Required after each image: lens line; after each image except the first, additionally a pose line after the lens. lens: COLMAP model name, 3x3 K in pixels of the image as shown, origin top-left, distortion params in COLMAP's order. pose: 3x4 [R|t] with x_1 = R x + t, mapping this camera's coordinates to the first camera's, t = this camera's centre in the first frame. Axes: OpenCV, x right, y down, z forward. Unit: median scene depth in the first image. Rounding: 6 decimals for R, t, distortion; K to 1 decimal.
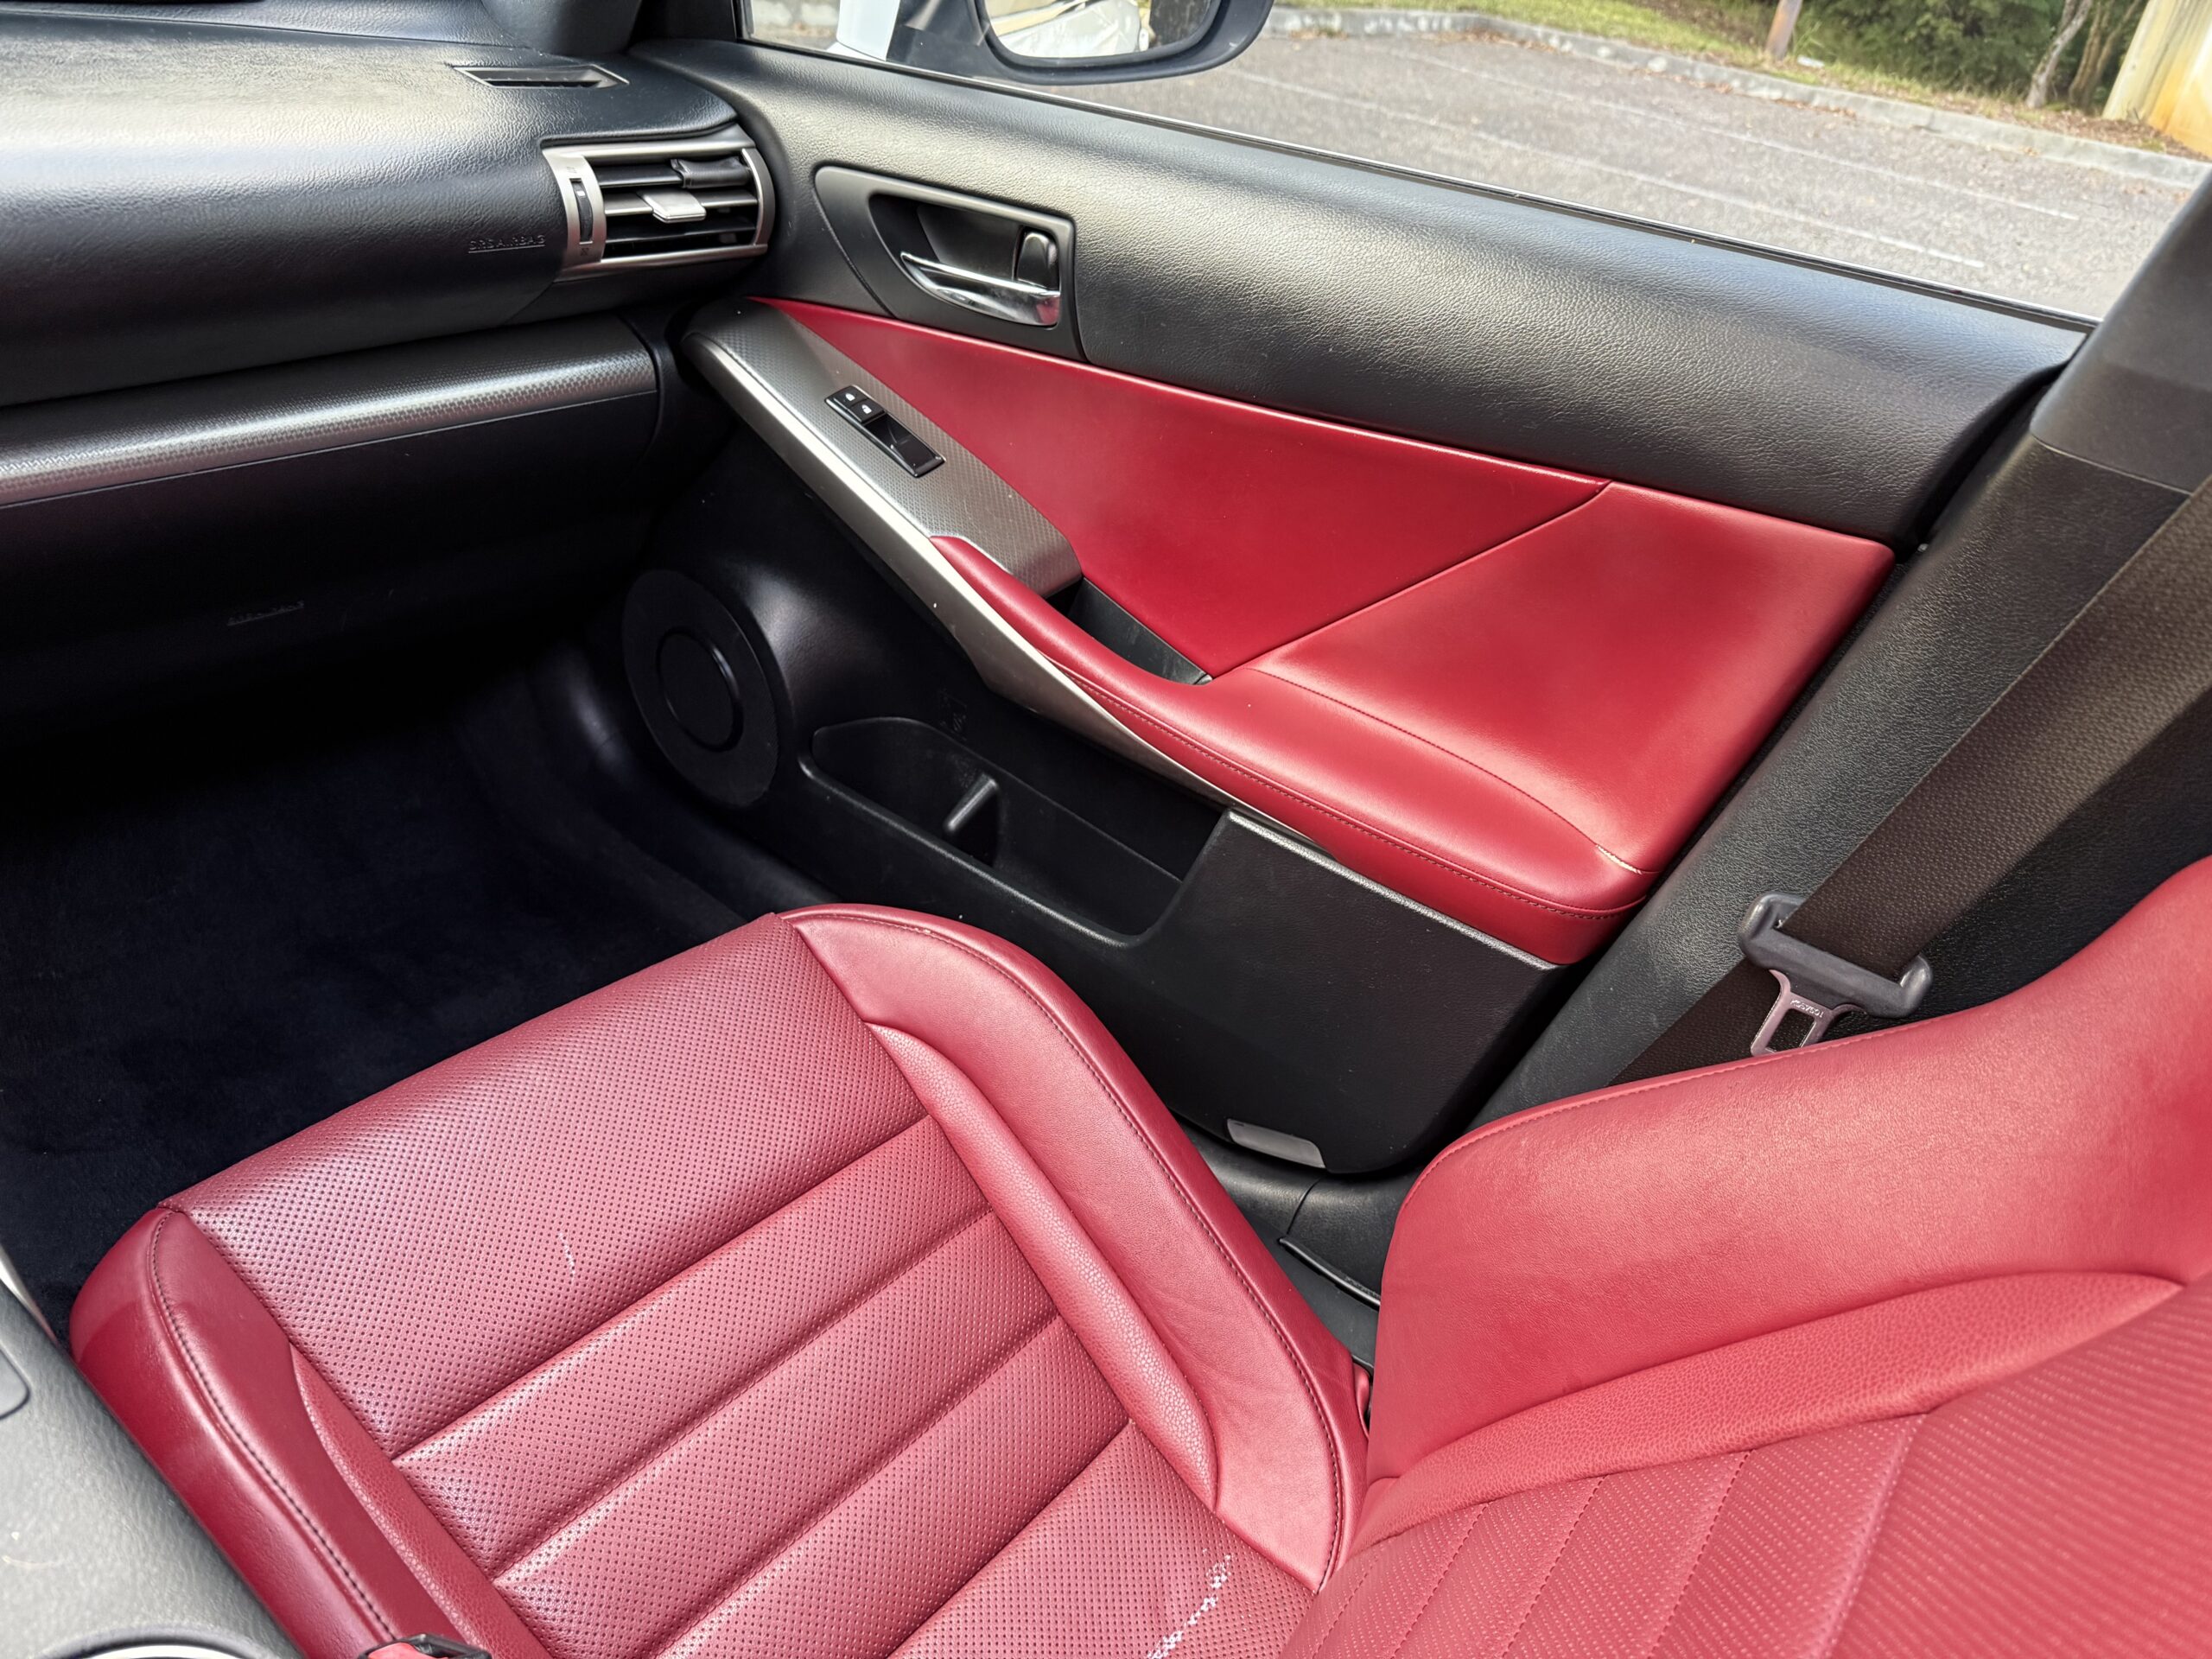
lens RADIAL K [[1577.5, 0, 1114.7], [0, 1577.5, 844.4], [0, 0, 1]] dist [0.036422, -0.050990]
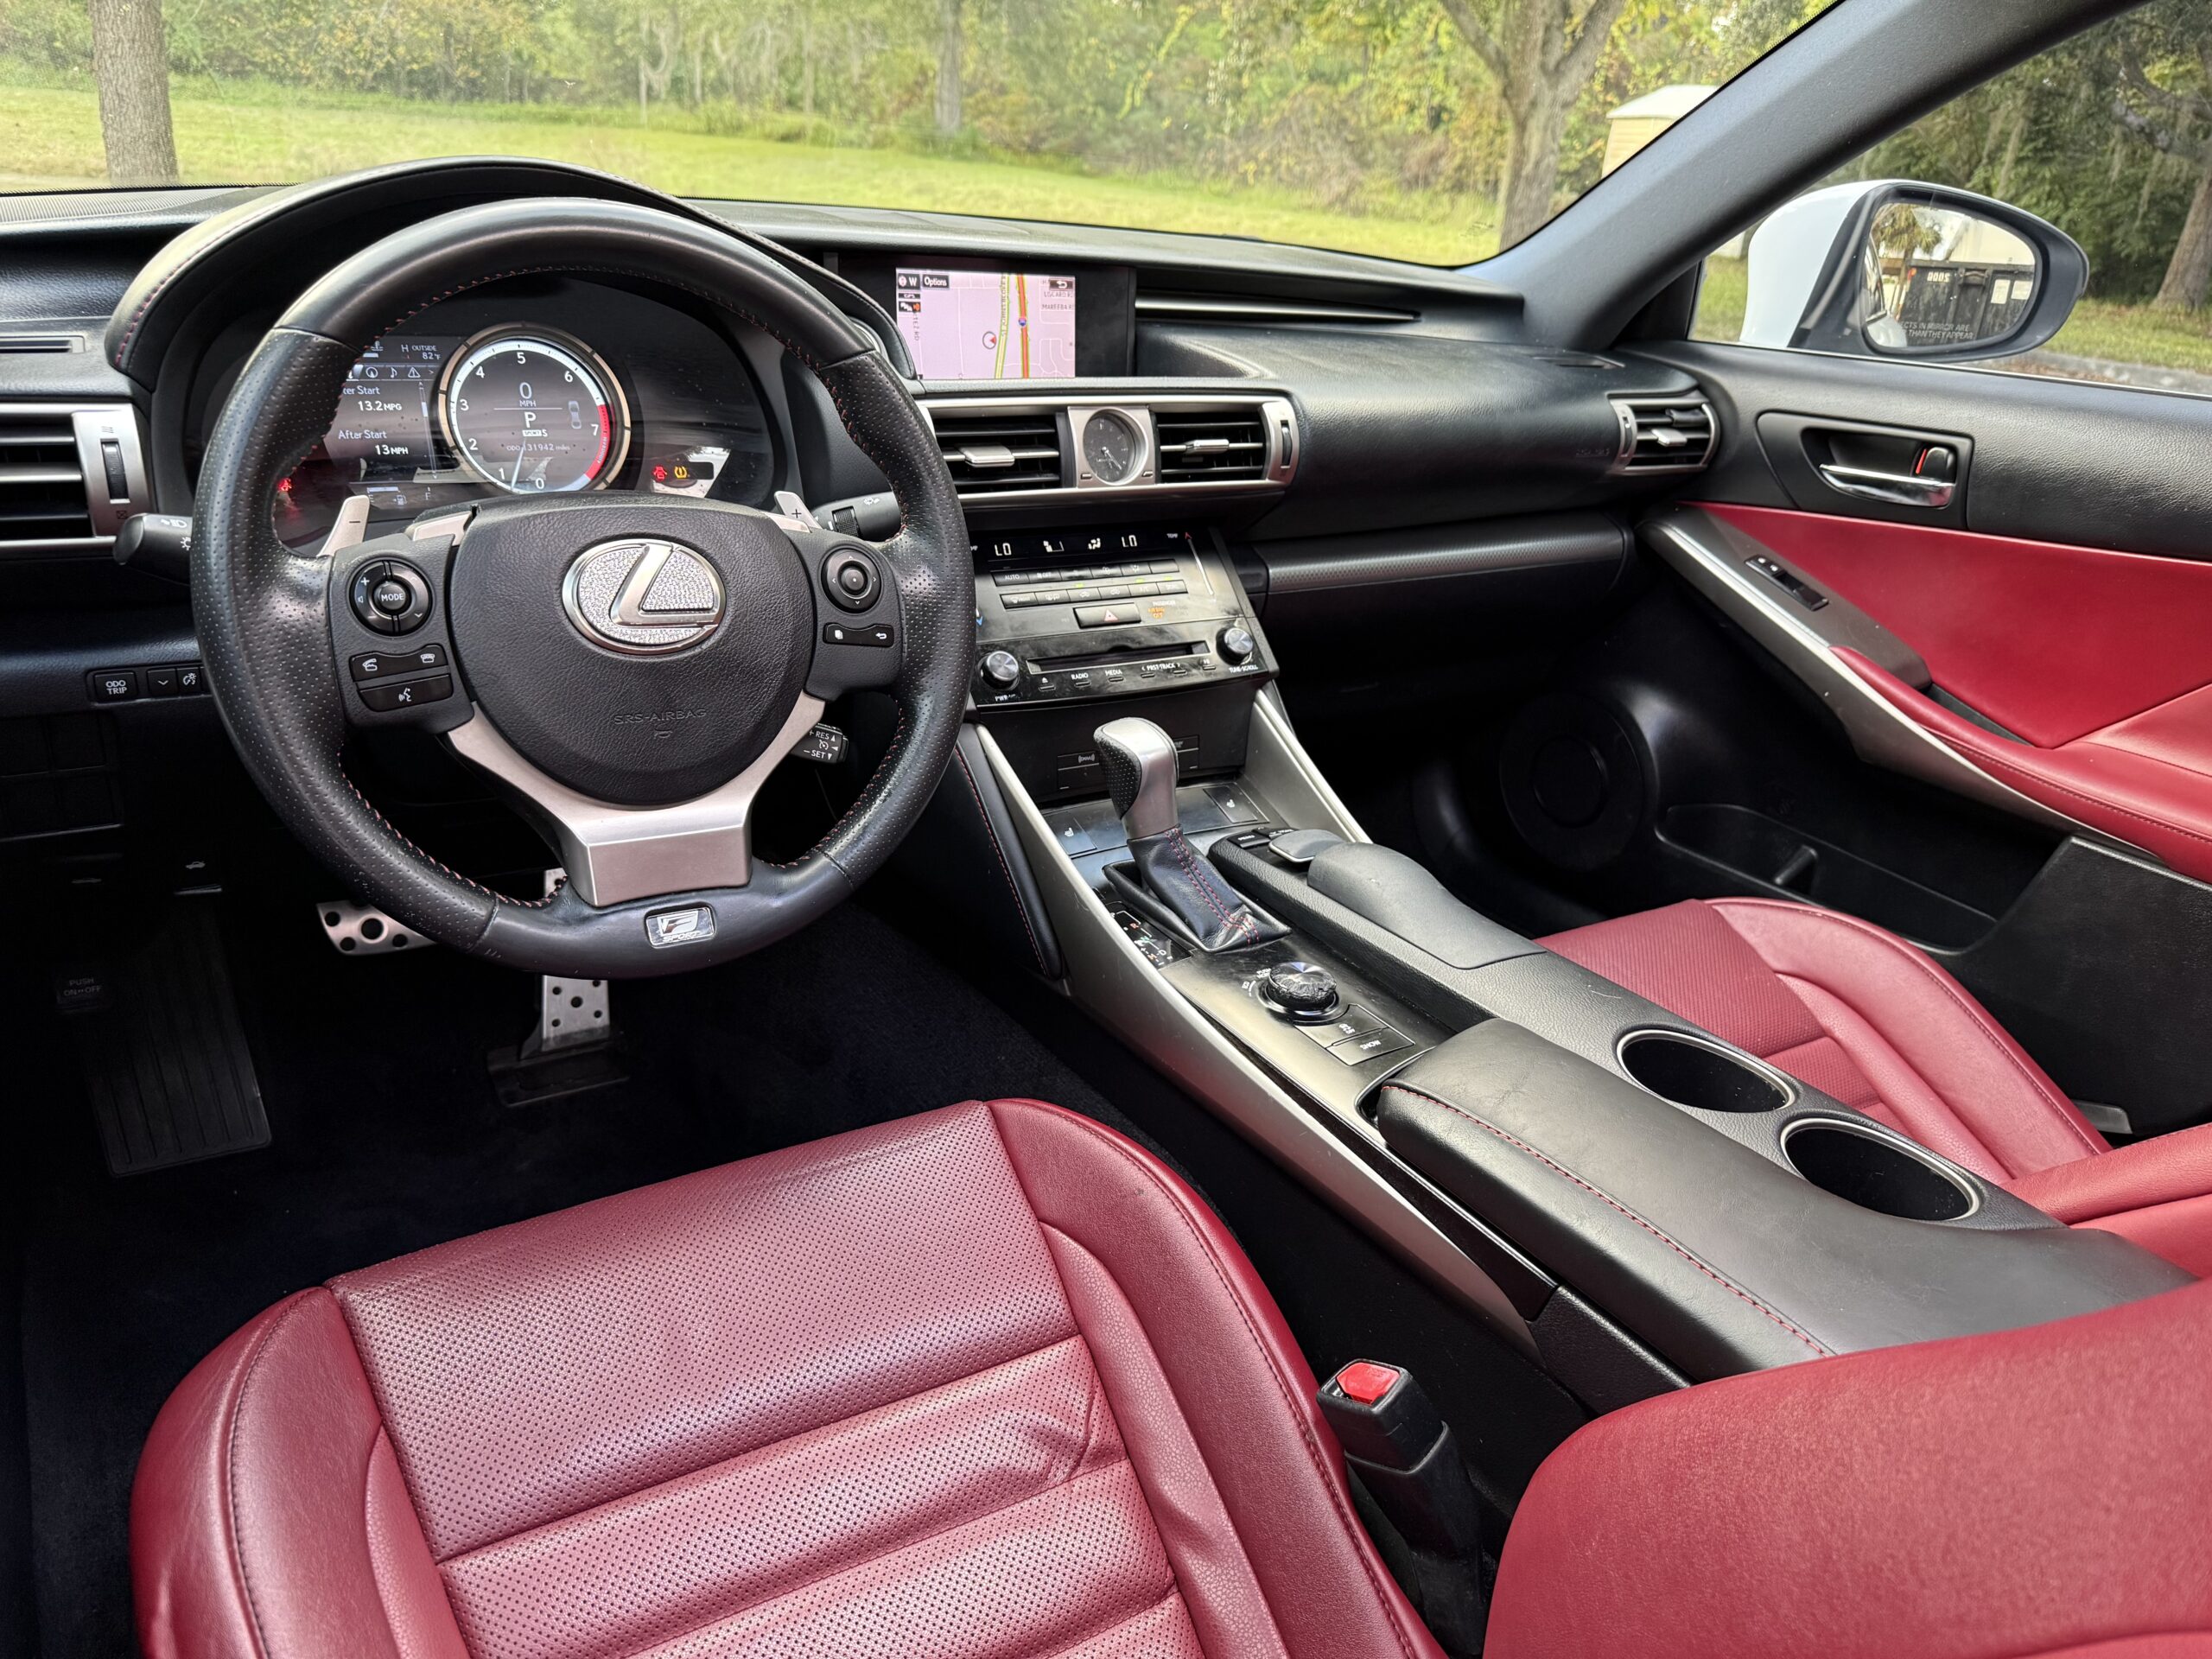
lens RADIAL K [[1577.5, 0, 1090.5], [0, 1577.5, 839.2], [0, 0, 1]] dist [0.036422, -0.050990]
pose [[0.956102, 0.062348, -0.286325, -0.263037], [-0.116339, 0.977561, -0.175613, 0.243622], [0.268951, 0.201215, 0.941901, -0.406304]]
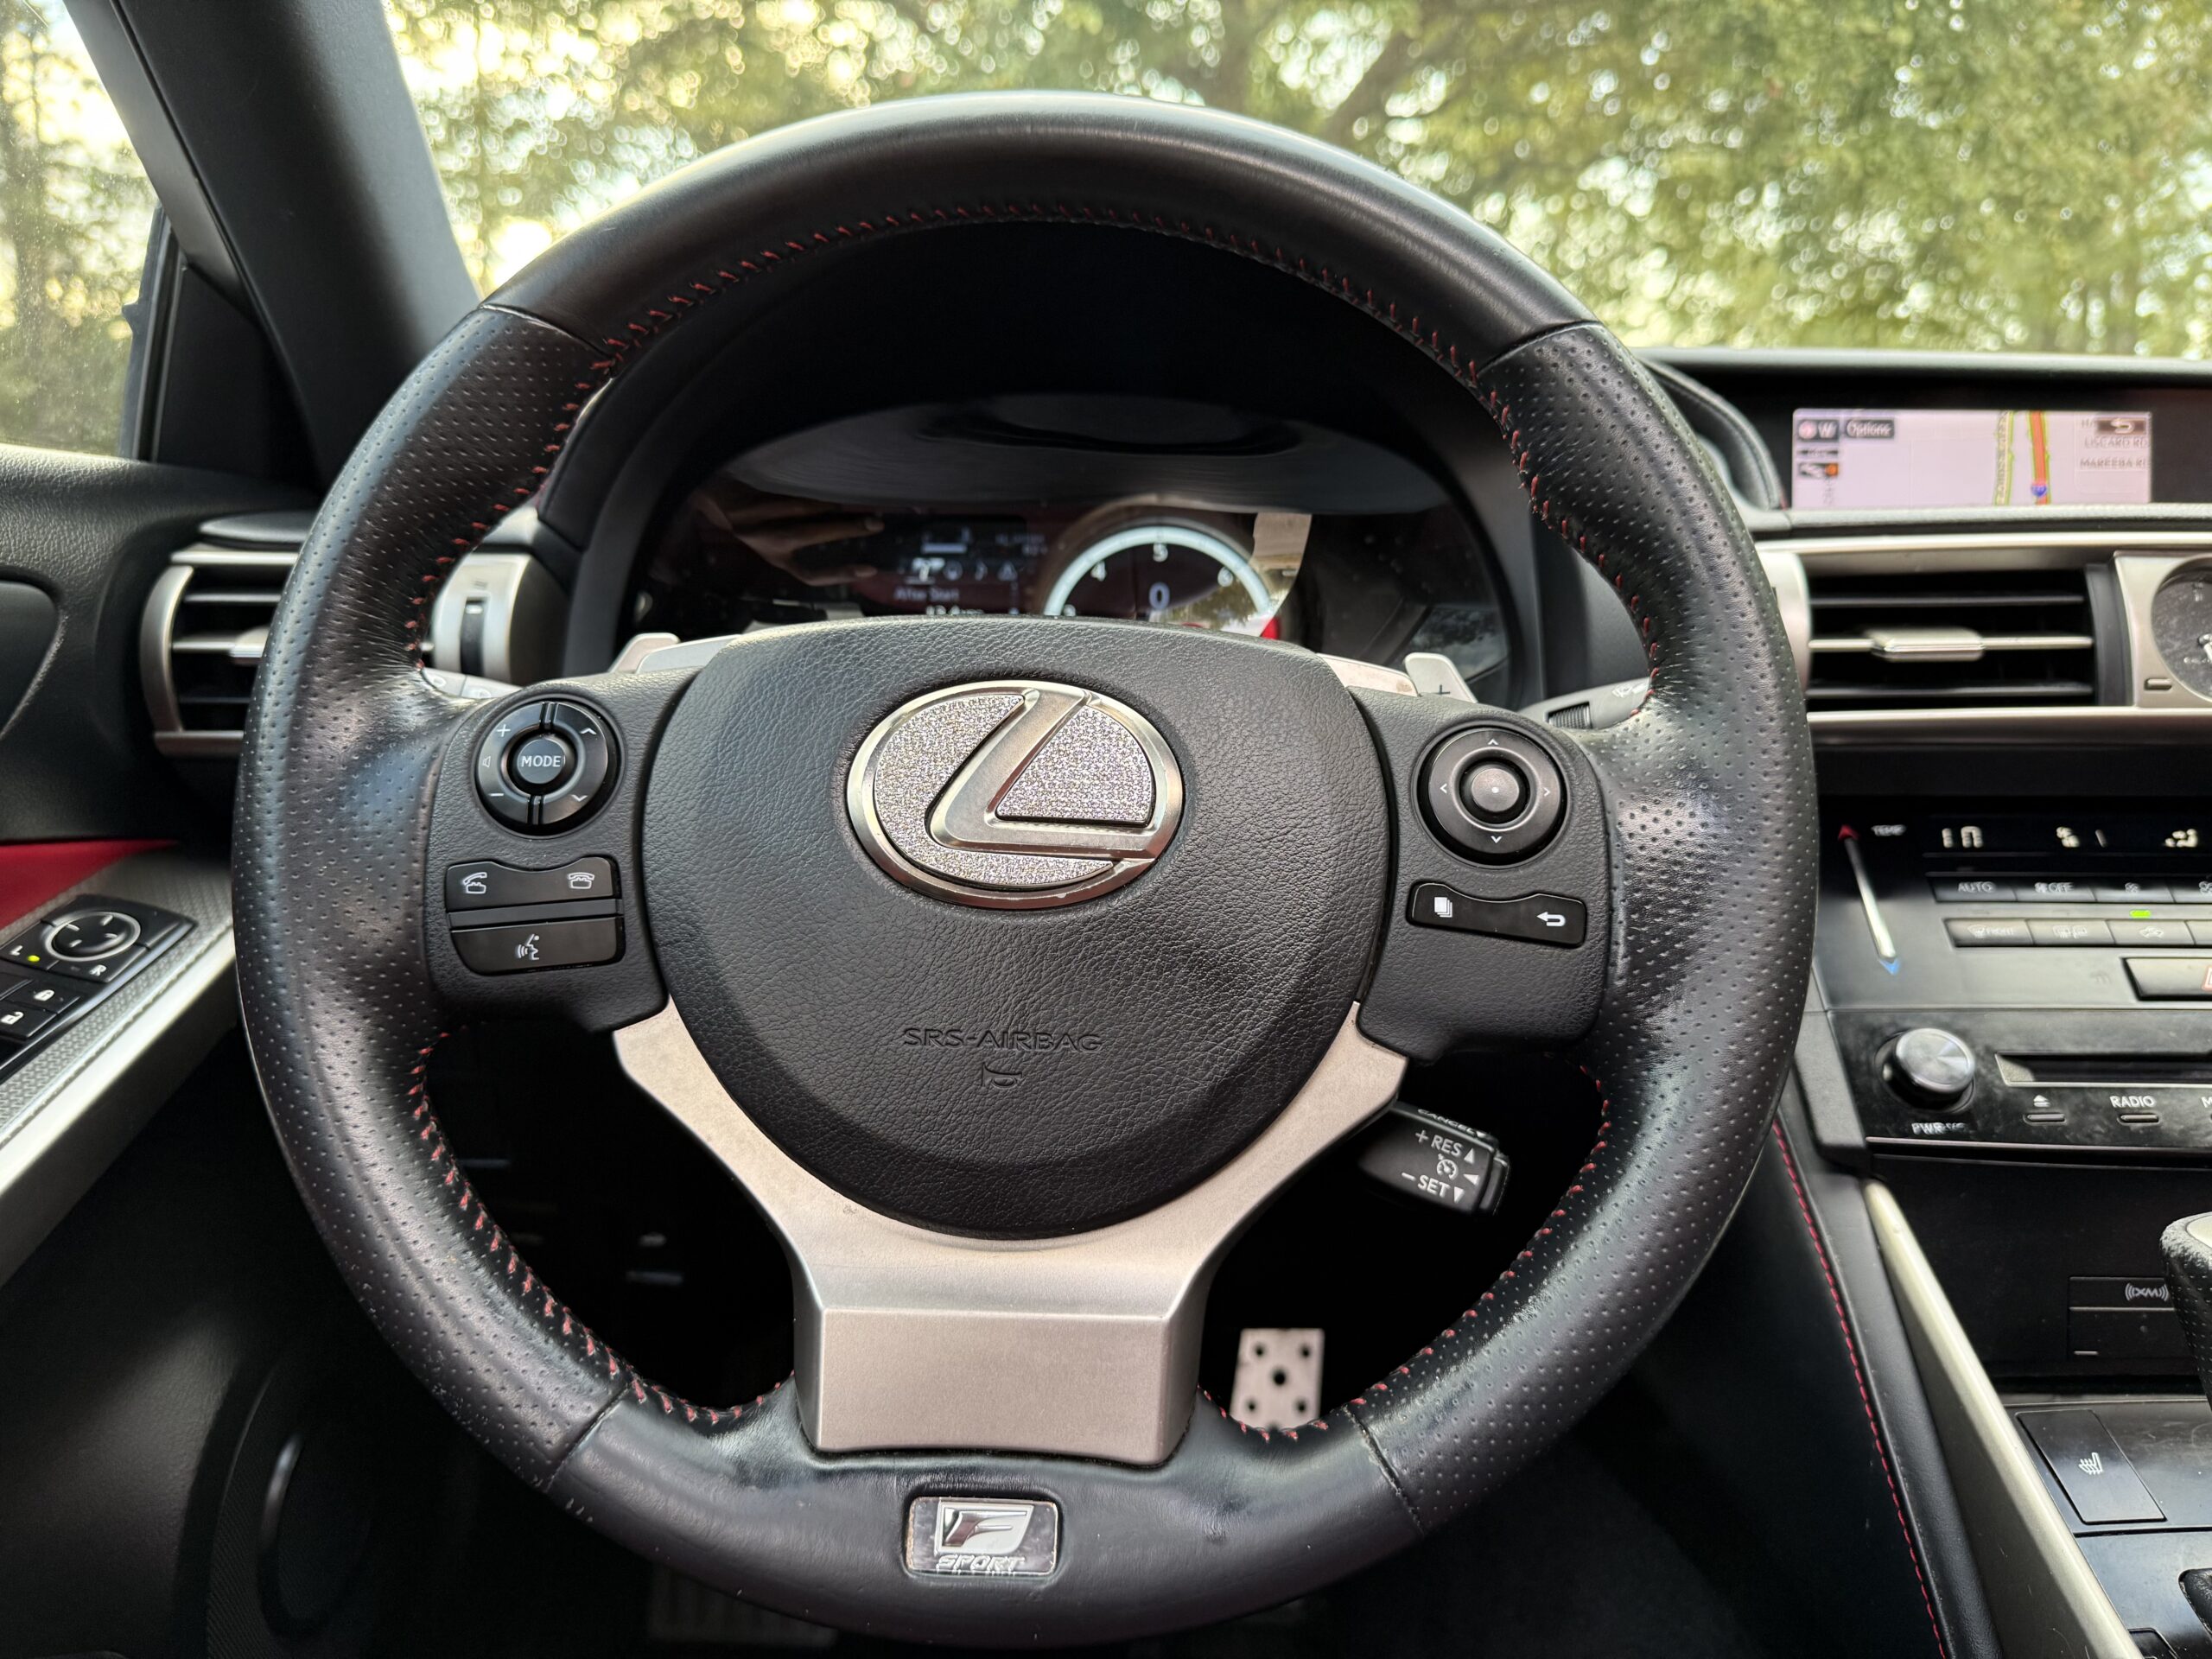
lens RADIAL K [[1577.5, 0, 1107.1], [0, 1577.5, 836.7], [0, 0, 1]] dist [0.036422, -0.050990]
pose [[0.615735, -0.014985, -0.787811, -0.370458], [-0.351933, 0.889321, -0.291978, 0.148469], [0.704992, 0.457038, 0.542312, -0.026391]]
